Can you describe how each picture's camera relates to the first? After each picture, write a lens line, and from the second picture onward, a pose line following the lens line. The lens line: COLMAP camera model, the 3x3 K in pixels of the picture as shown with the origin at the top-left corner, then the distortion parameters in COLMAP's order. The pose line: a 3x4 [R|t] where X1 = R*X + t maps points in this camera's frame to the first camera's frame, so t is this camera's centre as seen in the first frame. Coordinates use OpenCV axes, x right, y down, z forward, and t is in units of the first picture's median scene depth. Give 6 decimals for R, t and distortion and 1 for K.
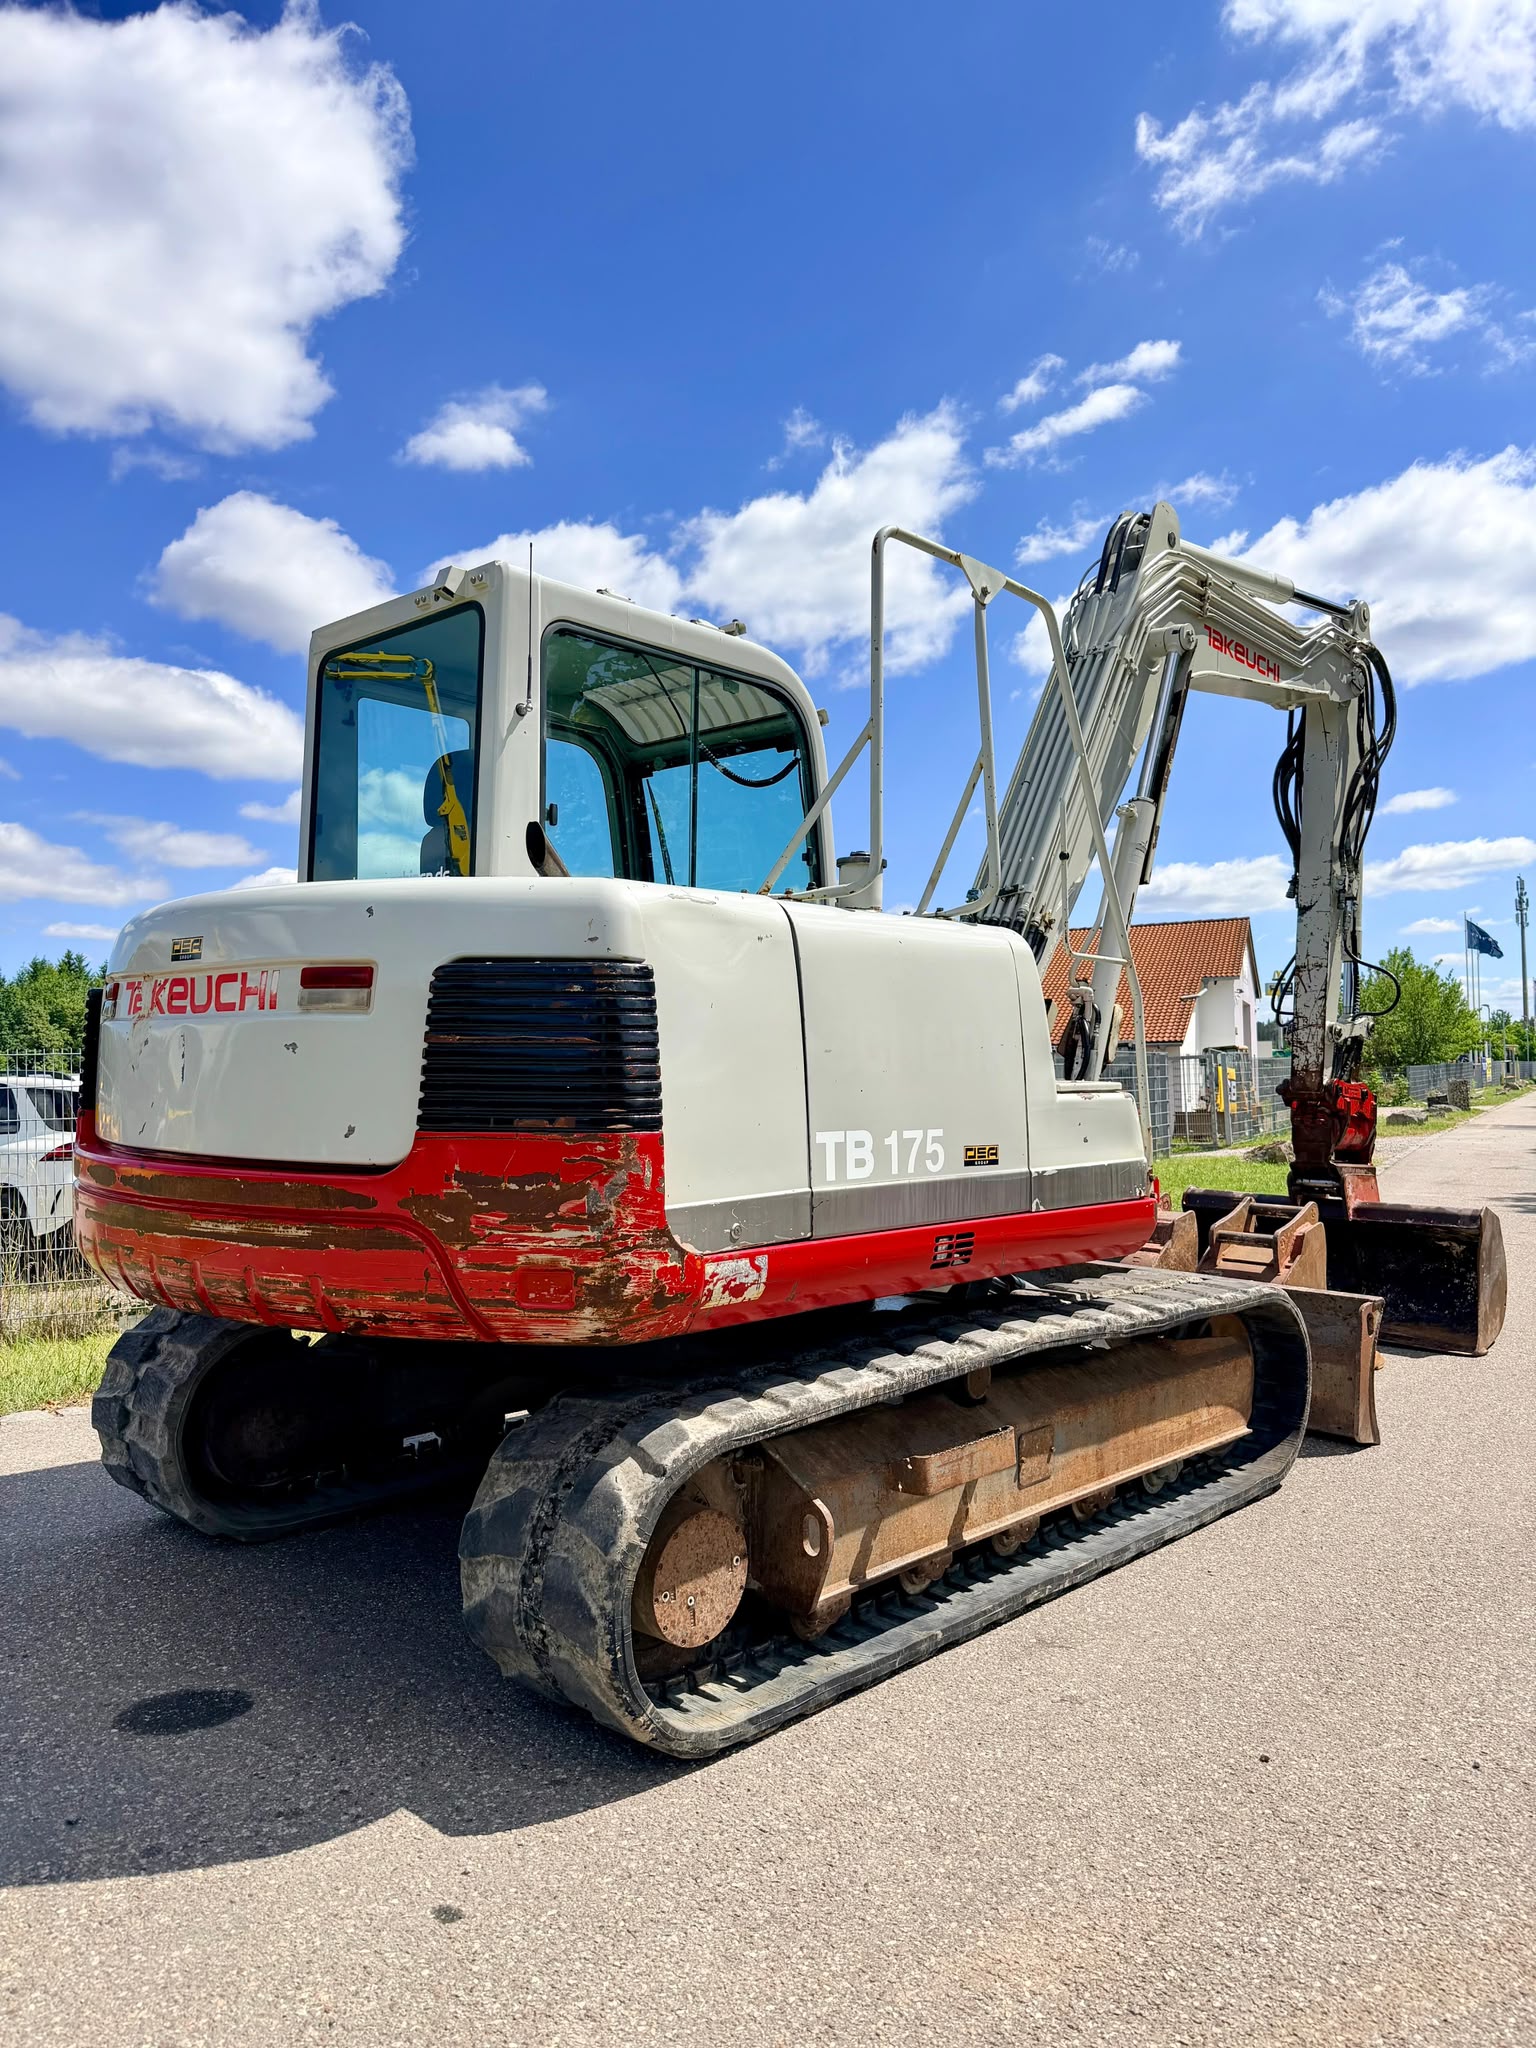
lens RADIAL K [[1426.1, 0, 801.4], [0, 1426.1, 1037.0], [0, 0, 1]] dist [0.196773, -0.261766]
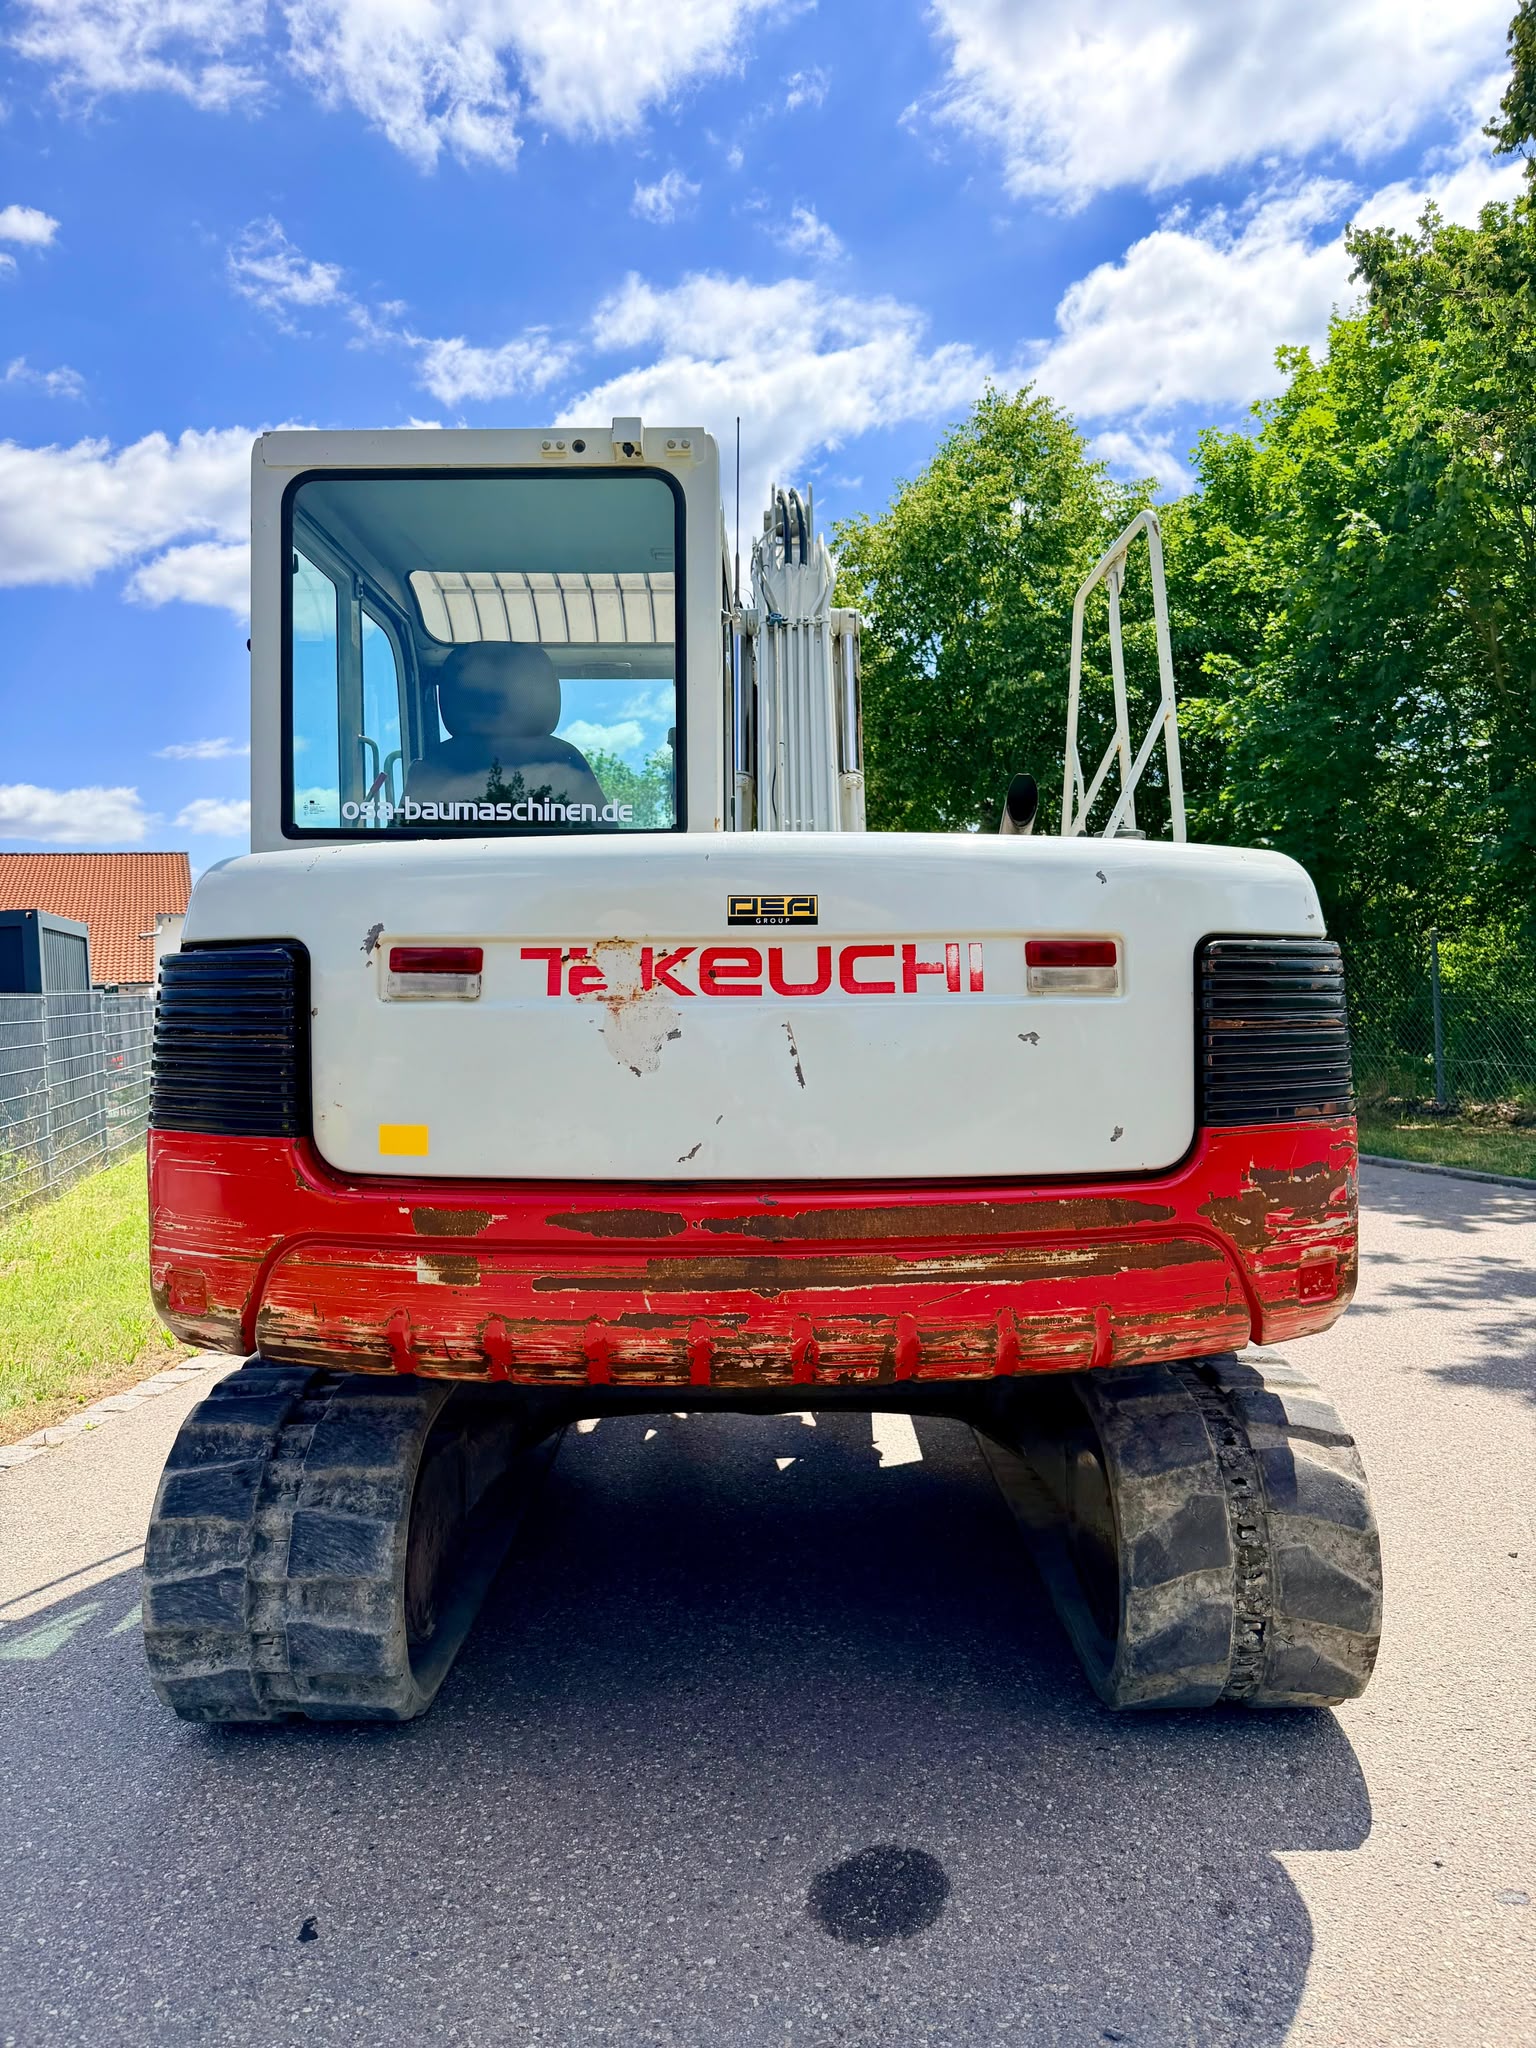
lens RADIAL K [[1407.4, 0, 768.0], [0, 1407.4, 1024.0], [0, 0, 1]] dist [0.150431, -0.192030]
pose [[0.722237, -0.027513, 0.691098, -1.006364], [0.003257, 0.999333, 0.036380, -0.030295], [-0.691638, -0.024024, 0.721845, 0.518272]]
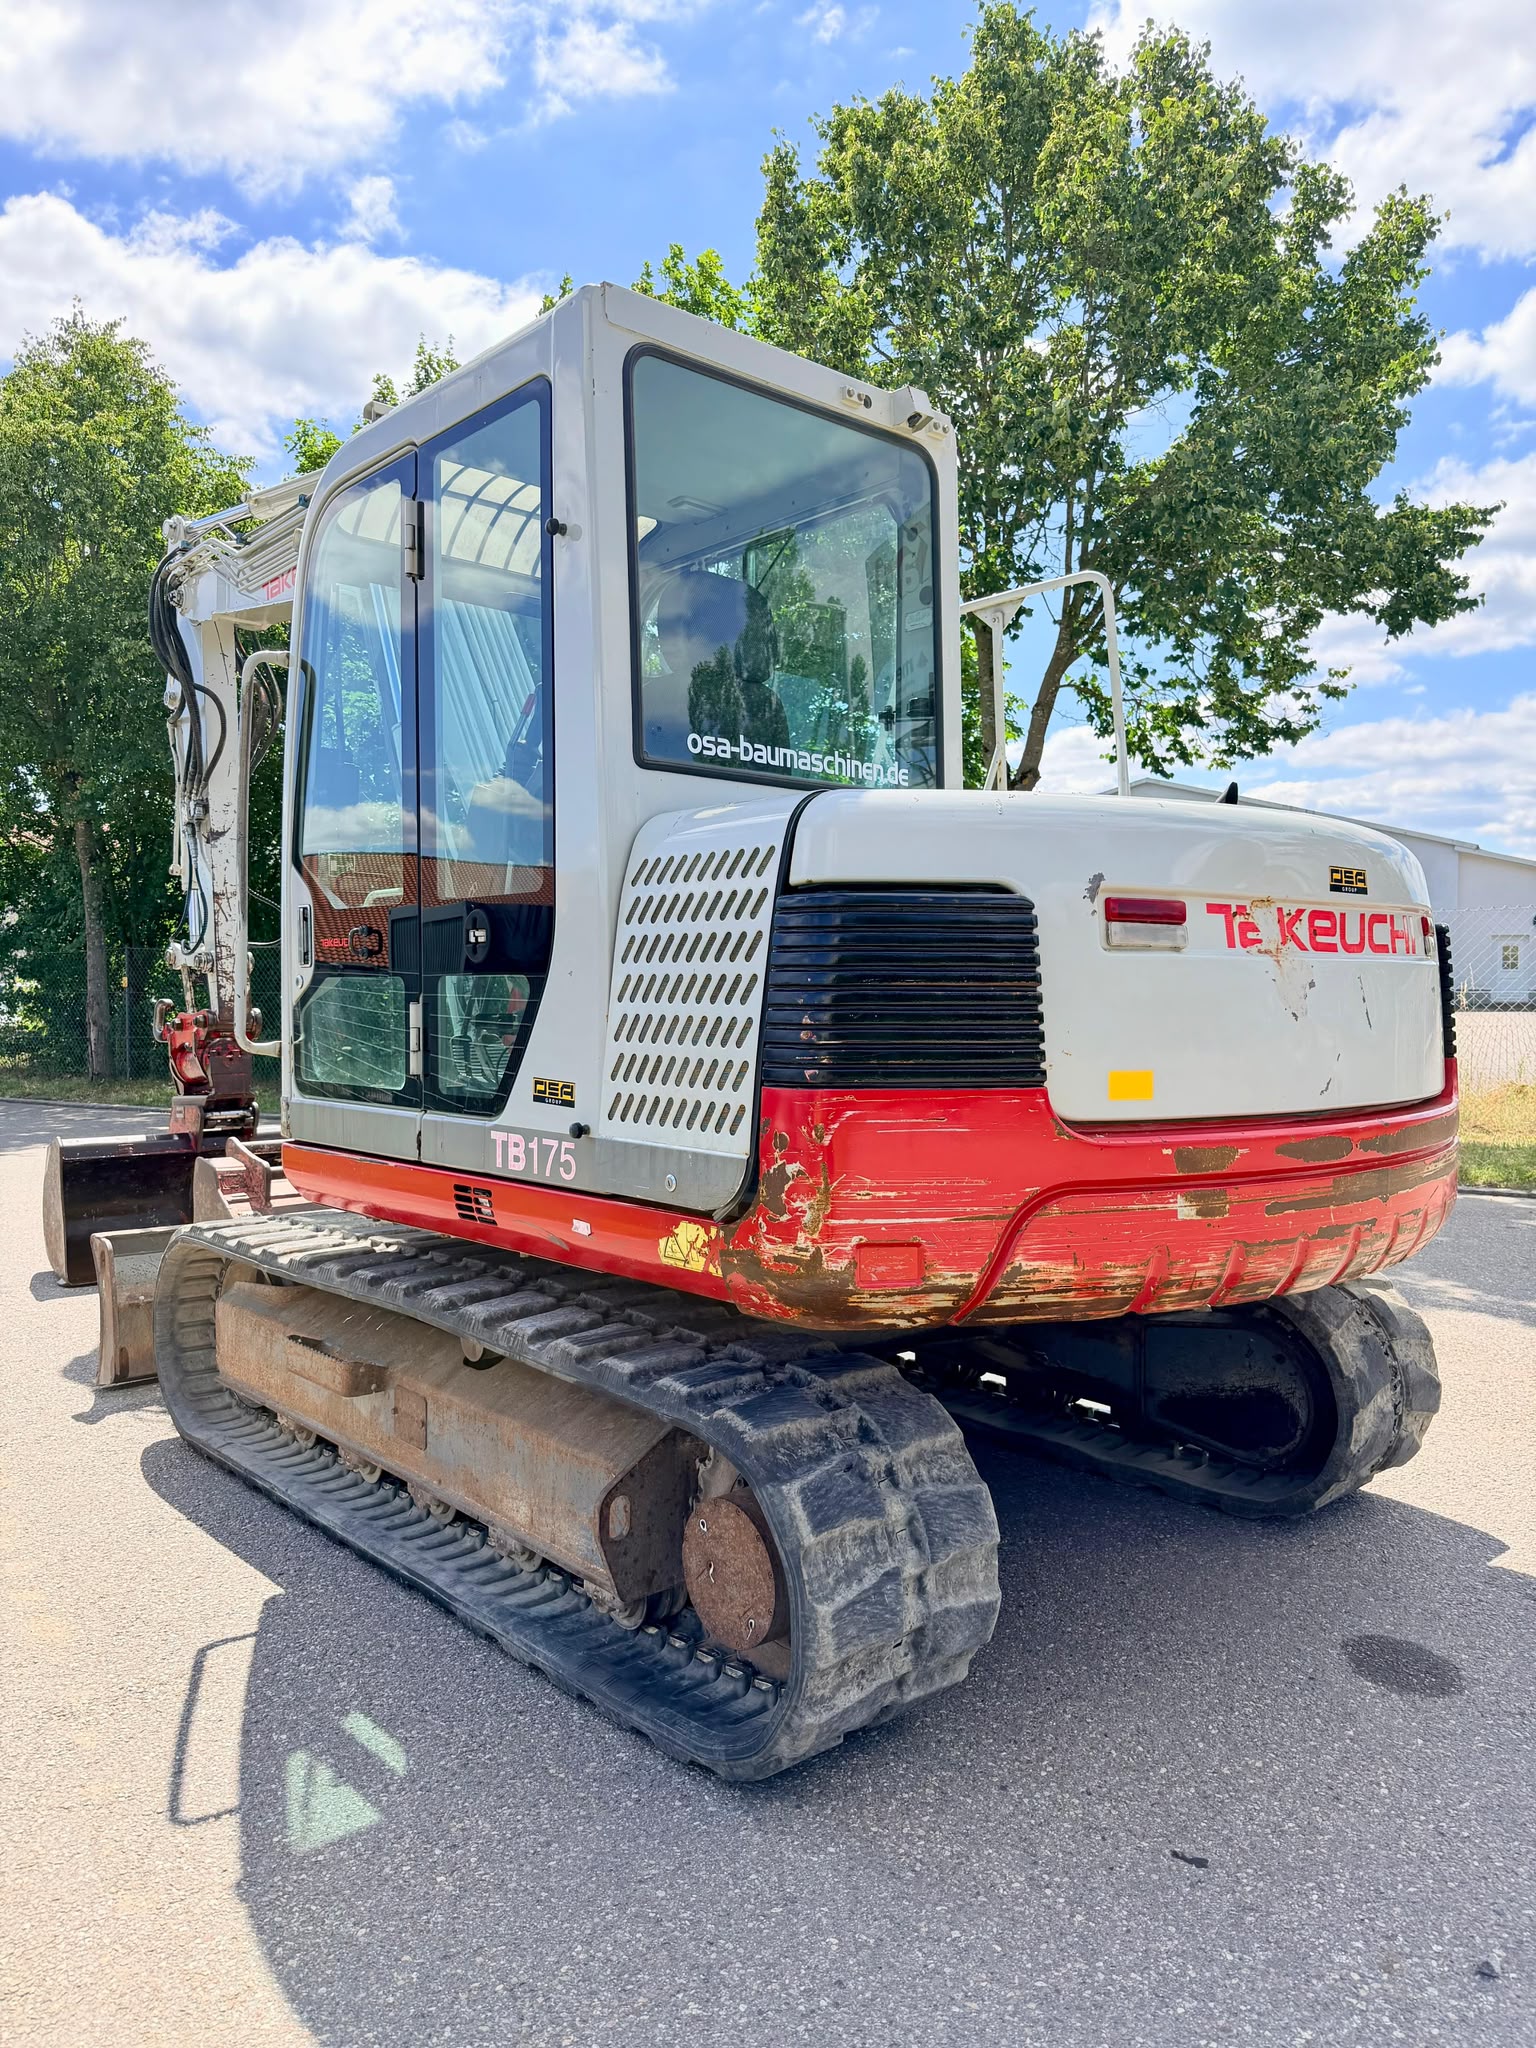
lens RADIAL K [[1414.6, 0, 755.0], [0, 1414.6, 1021.1], [0, 0, 1]] dist [0.139402, -0.191621]
pose [[0.086086, -0.028243, 0.995887, -1.448515], [-0.015697, 0.999436, 0.029701, 0.005783], [-0.996164, -0.018189, 0.085594, 1.397754]]
